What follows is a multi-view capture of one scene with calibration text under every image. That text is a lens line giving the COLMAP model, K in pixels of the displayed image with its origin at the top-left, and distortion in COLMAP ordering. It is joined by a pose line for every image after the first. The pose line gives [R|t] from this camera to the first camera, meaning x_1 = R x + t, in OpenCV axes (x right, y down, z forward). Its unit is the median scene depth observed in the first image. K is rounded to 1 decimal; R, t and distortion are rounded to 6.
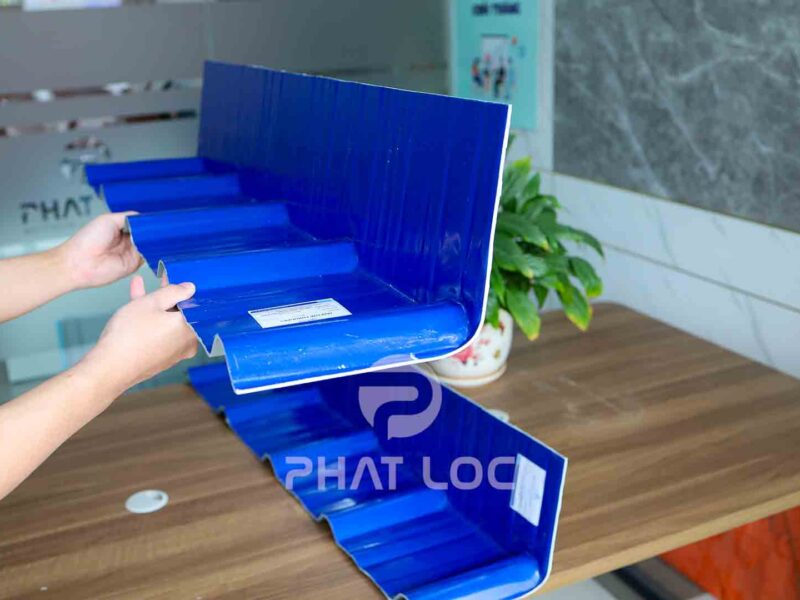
lens RADIAL K [[889.2, 0, 397.6], [0, 889.2, 300.7], [0, 0, 1]] dist [-0.074854, 0.000000]
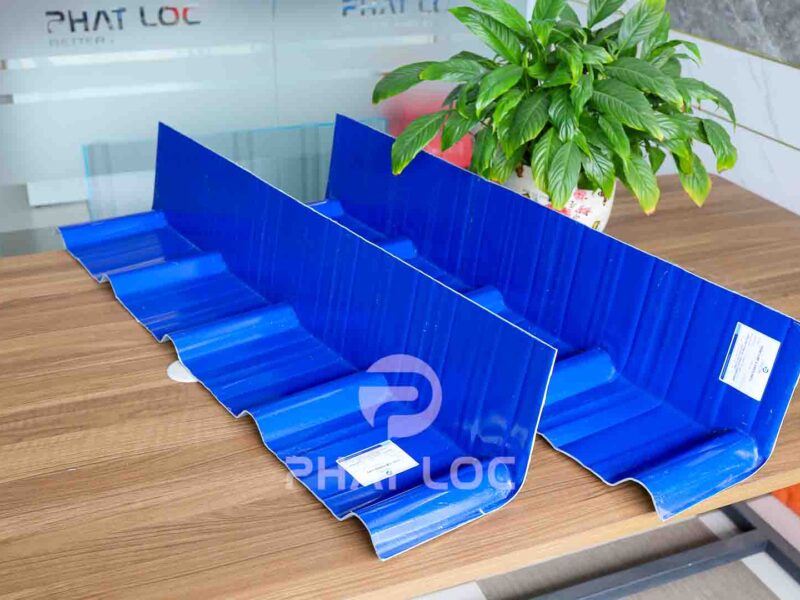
lens RADIAL K [[889.2, 0, 397.4], [0, 889.2, 298.6], [0, 0, 1]] dist [-0.074854, 0.000000]
pose [[0.996660, 0.080955, -0.010723, -0.065833], [-0.077954, 0.982280, 0.170440, -0.001442], [0.024331, -0.169035, 0.985310, 0.135292]]
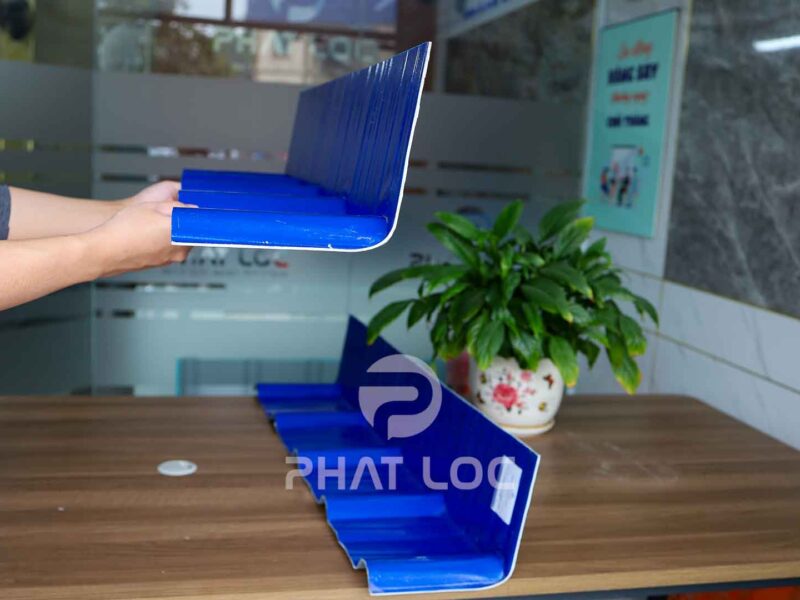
lens RADIAL K [[889.2, 0, 397.9], [0, 889.2, 298.5], [0, 0, 1]] dist [-0.074854, 0.000000]
pose [[0.973785, 0.127597, -0.188313, 0.127380], [-0.154891, 0.978227, -0.138130, 0.106164], [0.166588, 0.163677, 0.972347, -0.037677]]
